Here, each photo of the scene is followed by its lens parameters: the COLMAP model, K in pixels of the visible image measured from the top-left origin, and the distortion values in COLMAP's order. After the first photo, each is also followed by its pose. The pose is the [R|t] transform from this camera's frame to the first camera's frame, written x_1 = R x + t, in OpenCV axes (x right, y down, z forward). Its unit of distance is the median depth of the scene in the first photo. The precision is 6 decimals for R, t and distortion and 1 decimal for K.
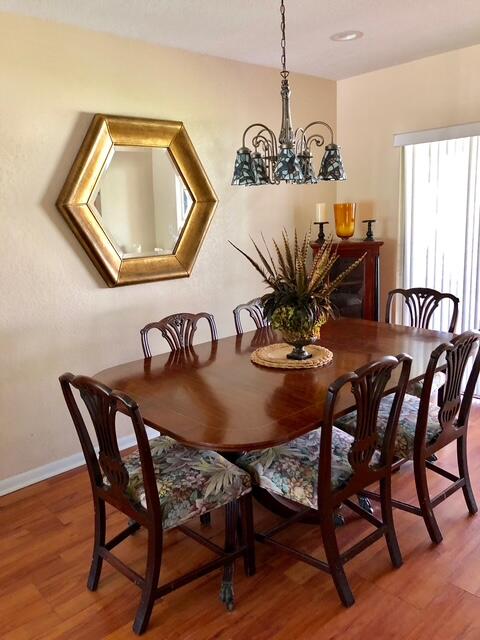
lens RADIAL K [[538.6, 0, 240.0], [0, 538.6, 320.0], [0, 0, 1]] dist [0.130119, -0.357507]
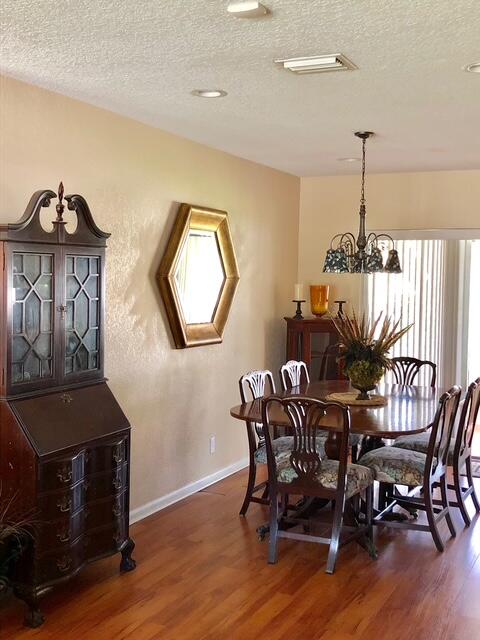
lens RADIAL K [[859.1, 0, 240.0], [0, 859.1, 320.0], [0, 0, 1]] dist [0.418497, -2.620262]
pose [[0.915189, 0.039365, 0.401099, -0.821873], [0.023084, 0.988465, -0.149681, 0.148791], [-0.402364, 0.146245, 0.903723, -0.668818]]
